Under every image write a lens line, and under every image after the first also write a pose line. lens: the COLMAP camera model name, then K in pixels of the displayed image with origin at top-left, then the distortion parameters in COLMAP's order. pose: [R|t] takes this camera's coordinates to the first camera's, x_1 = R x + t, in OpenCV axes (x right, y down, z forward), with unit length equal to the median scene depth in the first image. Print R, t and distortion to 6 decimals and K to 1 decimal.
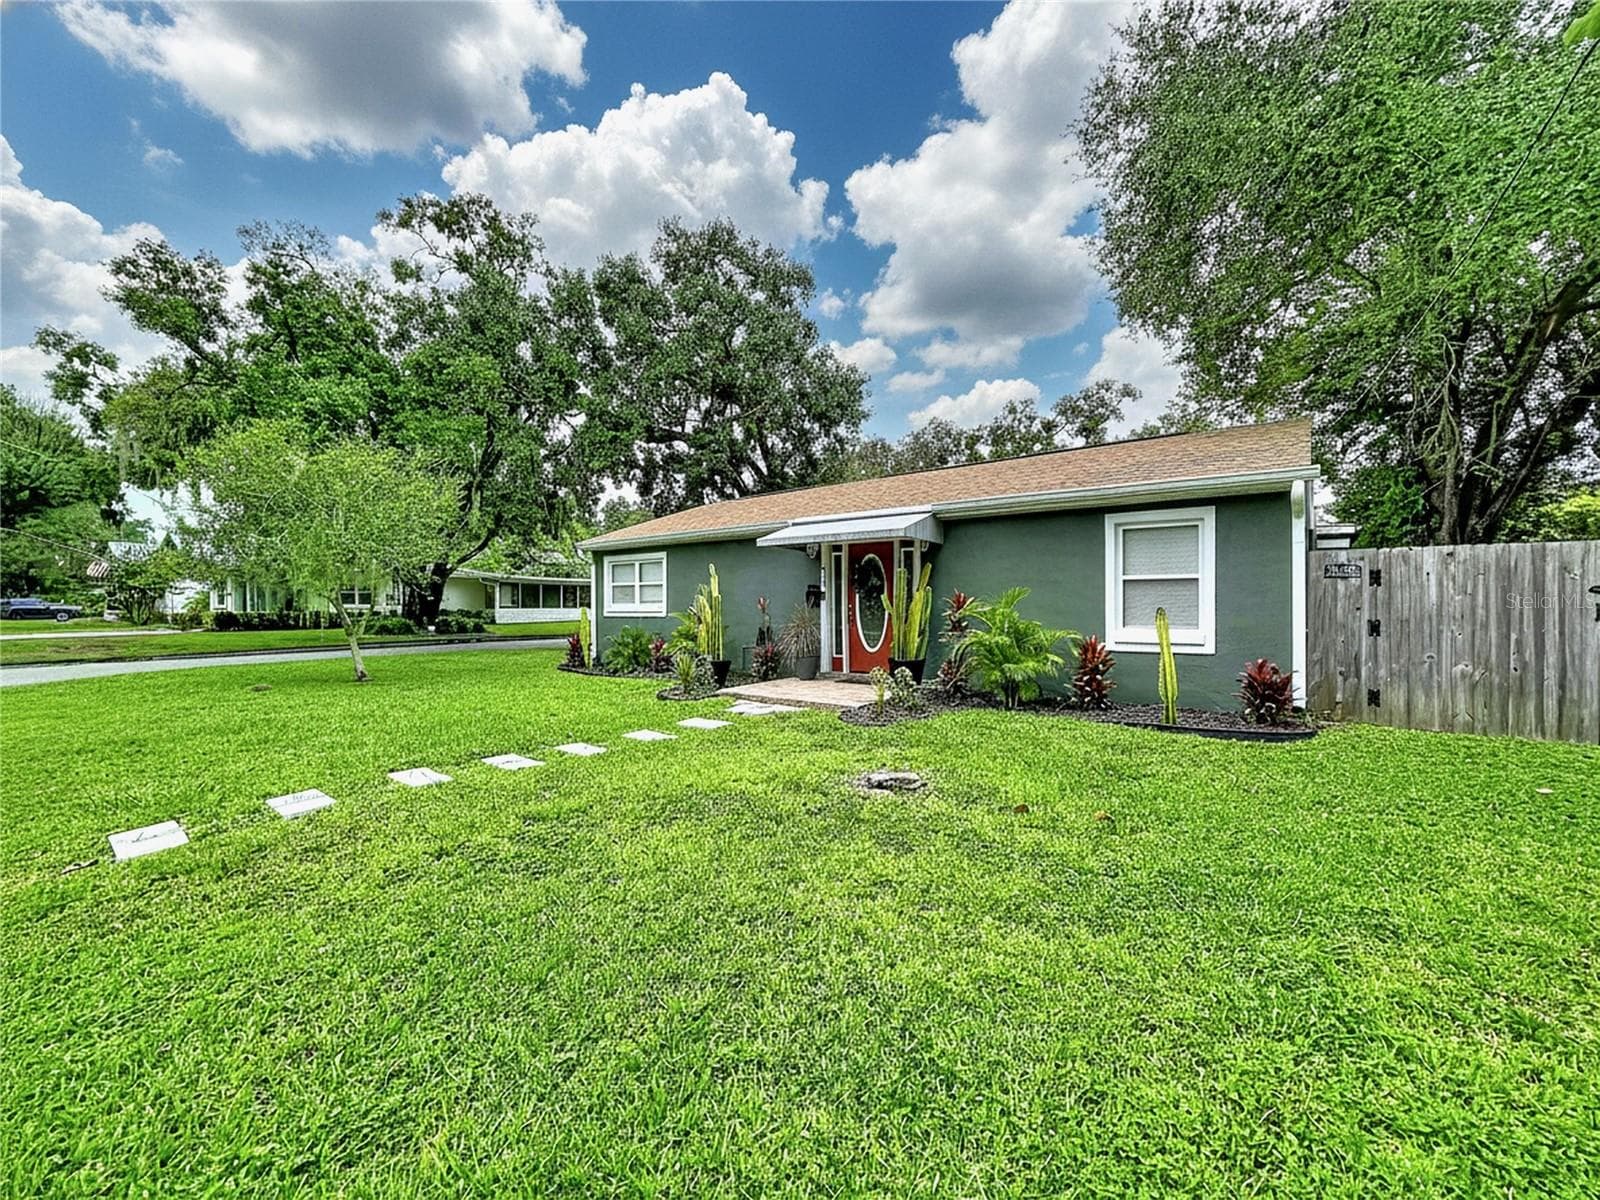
lens RADIAL K [[643.8, 0, 800.0], [0, 643.8, 600.0], [0, 0, 1]] dist [-0.003322, -0.000139]
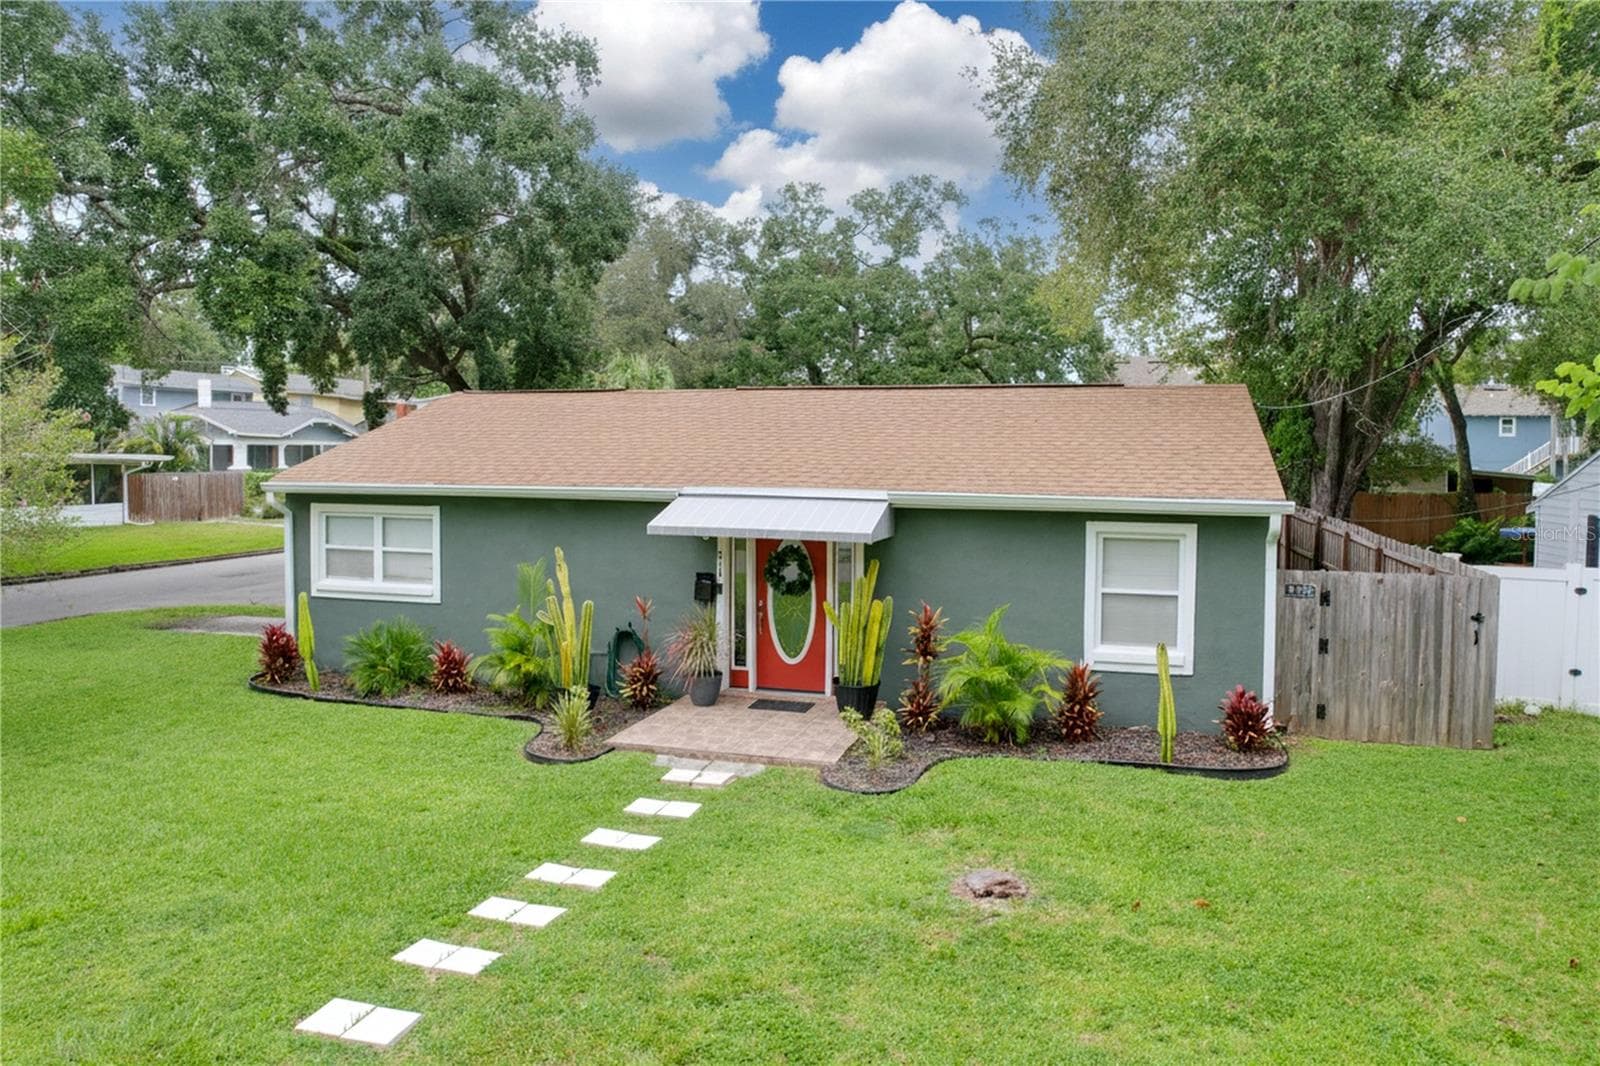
lens RADIAL K [[1061.9, 0, 767.0], [0, 1061.9, 471.6], [0, 0, 1]] dist [-0.042460, -0.001192]
pose [[0.935377, -0.009263, 0.353531, -0.357237], [-0.005471, 0.999158, 0.040656, -0.198628], [-0.353610, -0.039962, 0.934539, -0.169109]]
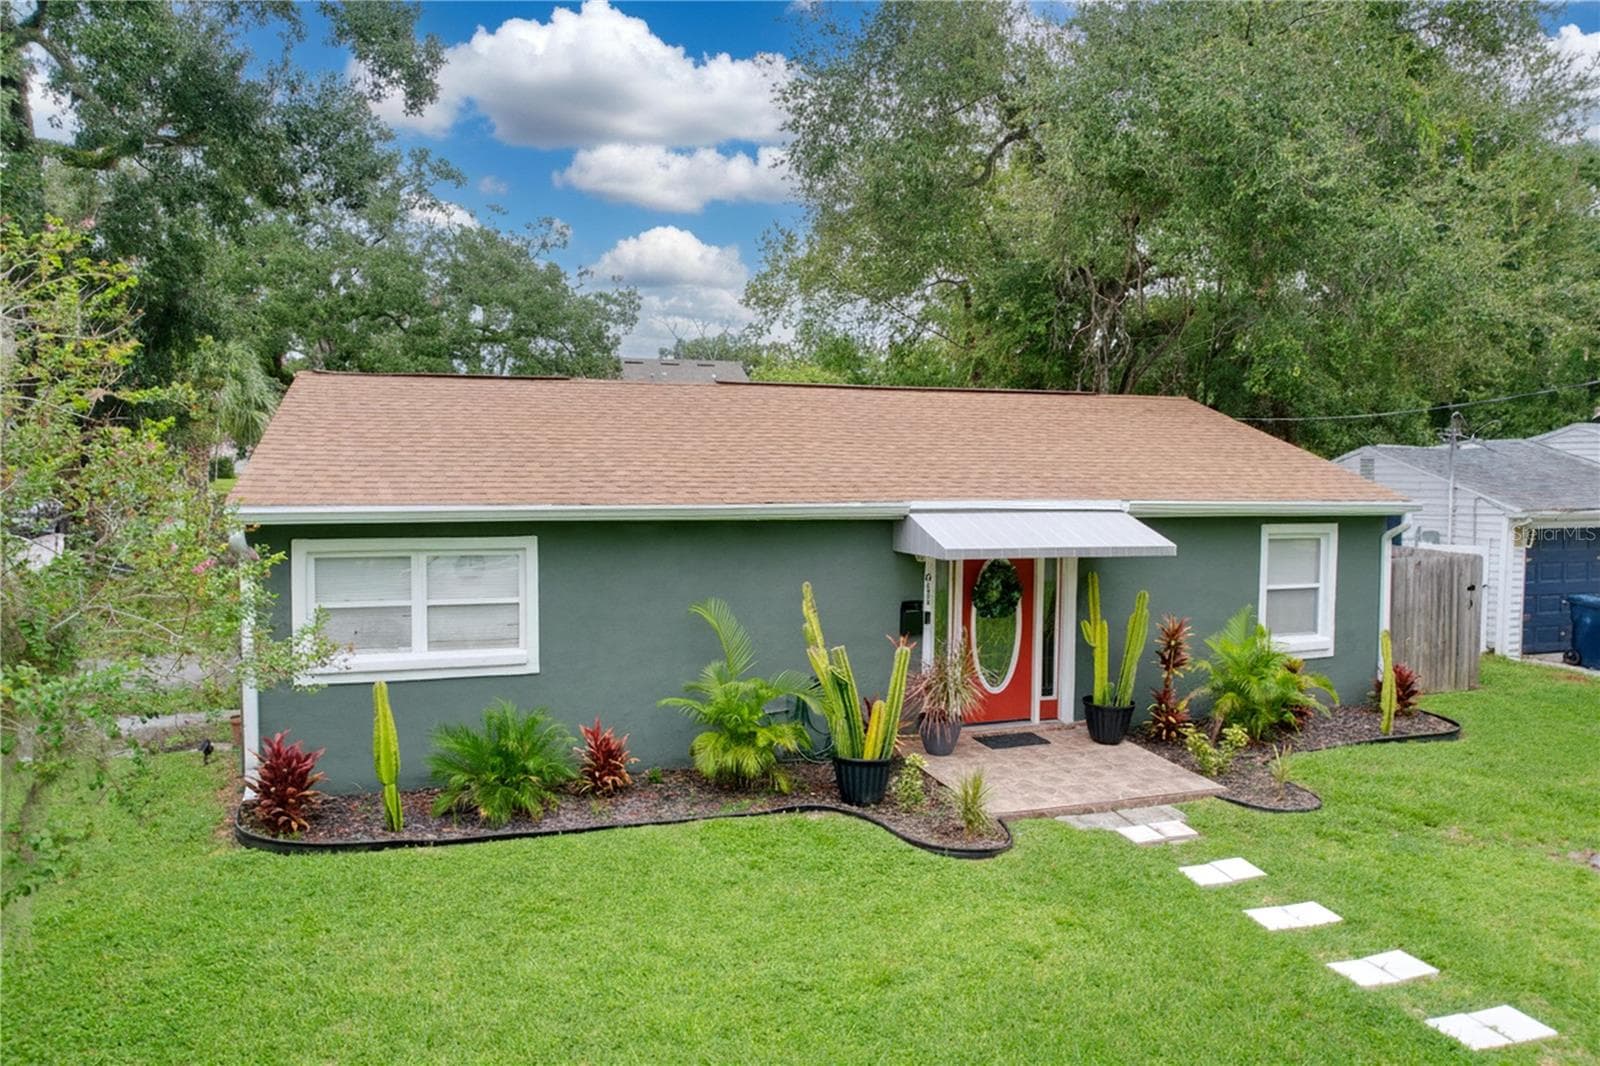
lens RADIAL K [[1040.8, 0, 799.6], [0, 1040.8, 459.7], [0, 0, 1]] dist [-0.034906, 0.003076]
pose [[0.571168, -0.001888, 0.820831, -0.925604], [-0.017928, 0.999730, 0.014775, -0.184788], [-0.820638, -0.023155, 0.570980, 0.524528]]
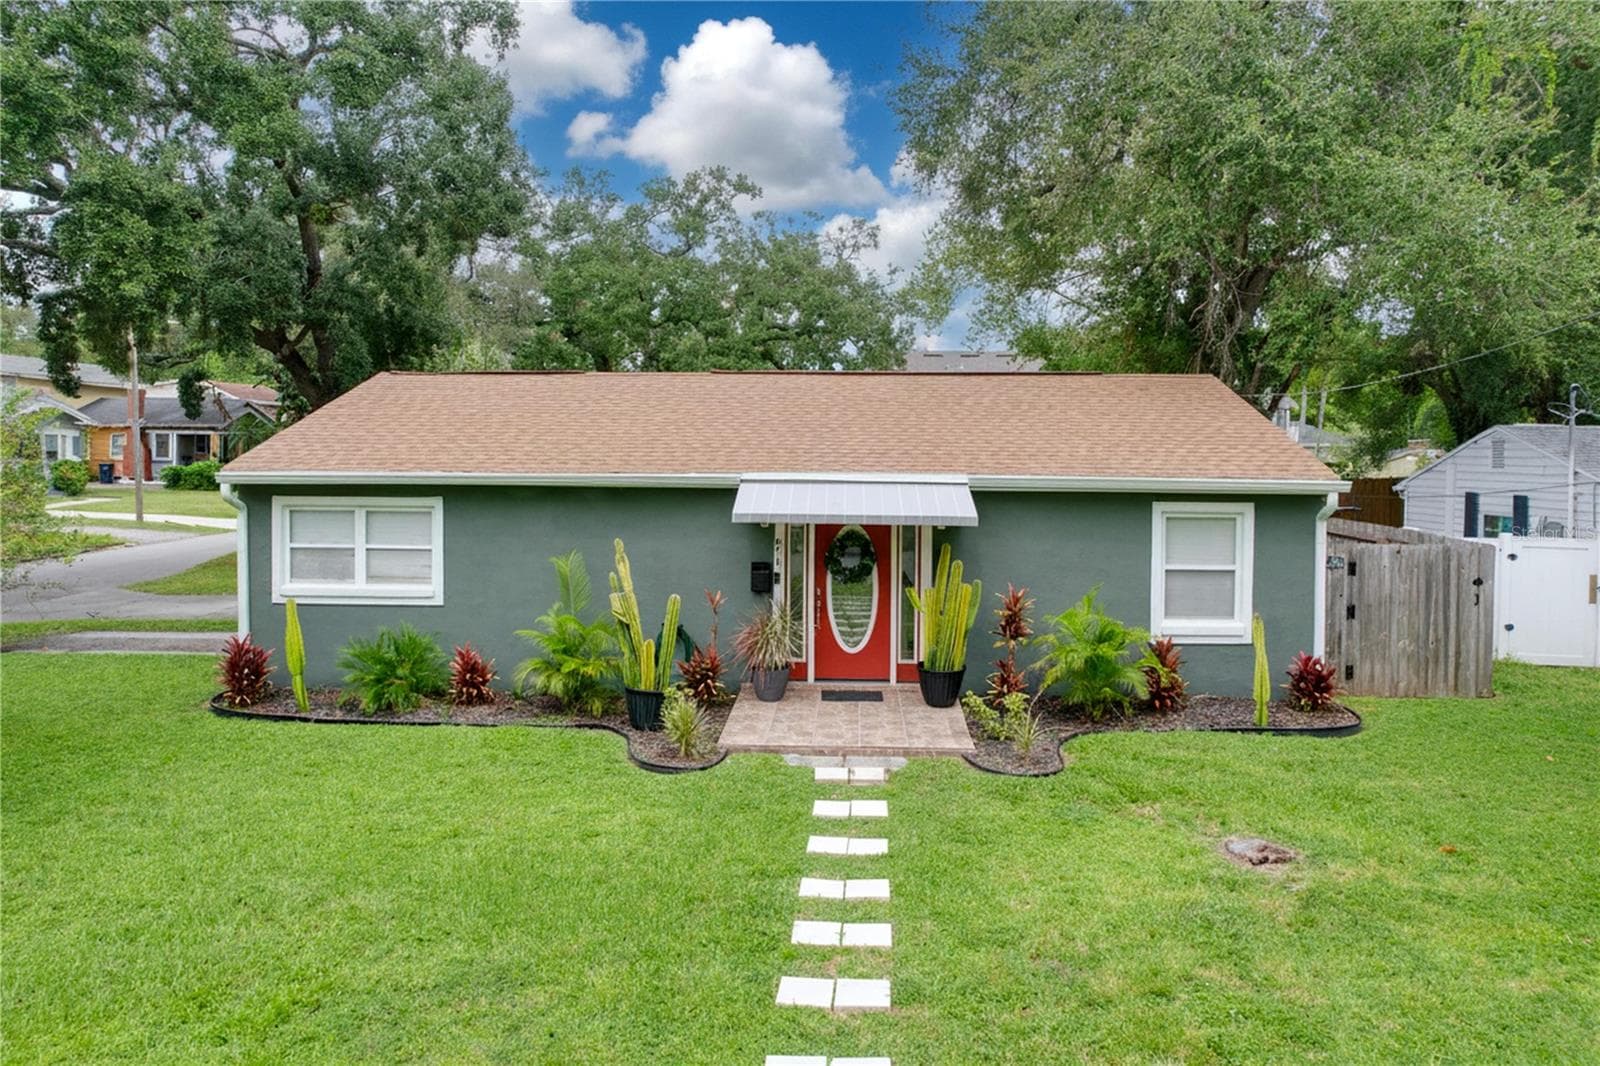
lens RADIAL K [[1061.9, 0, 767.0], [0, 1061.9, 471.6], [0, 0, 1]] dist [-0.042460, -0.001192]
pose [[0.822301, -0.018488, 0.568752, -0.659671], [-0.009691, 0.998872, 0.046480, -0.184847], [-0.568970, -0.043732, 0.821195, 0.045401]]
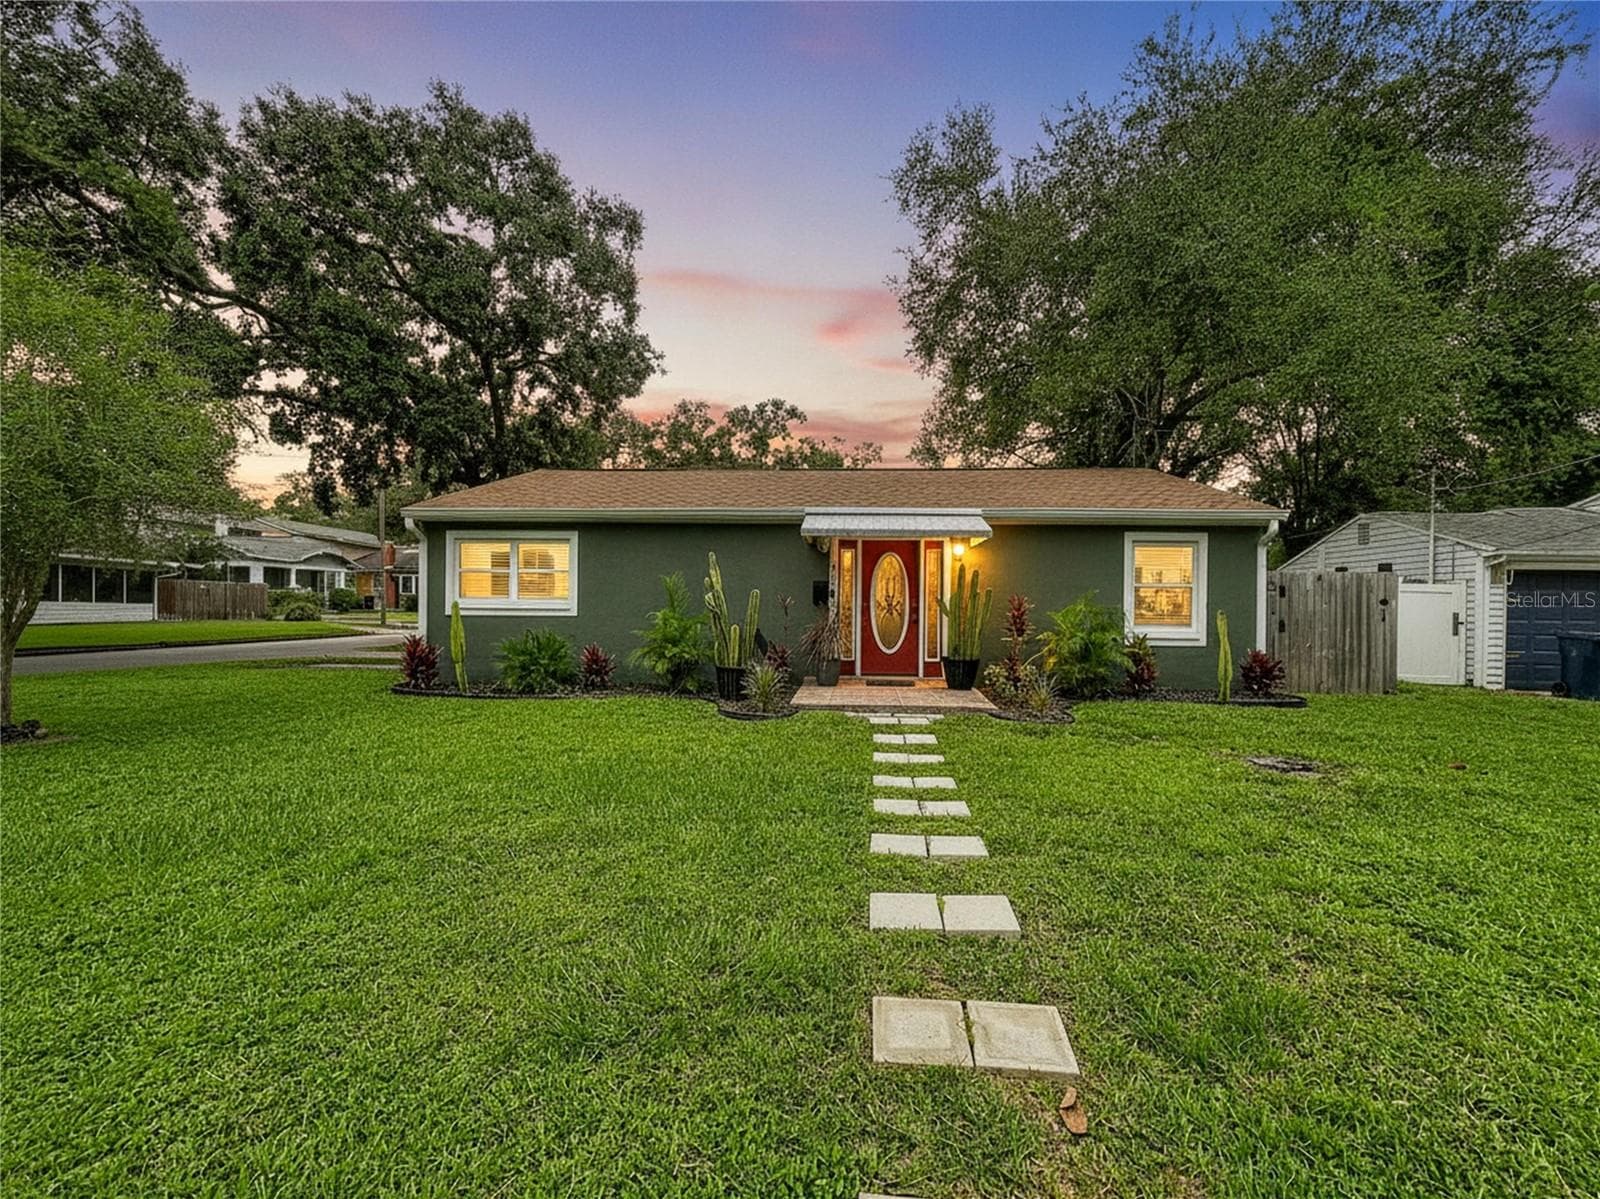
lens RADIAL K [[684.3, 0, 800.0], [0, 684.3, 599.5], [0, 0, 1]] dist [-0.004984, 0.000689]
pose [[0.826442, 0.002662, 0.563015, -0.576817], [-0.017168, 0.999643, 0.020475, -0.018469], [-0.562760, -0.026587, 0.826193, 0.214170]]
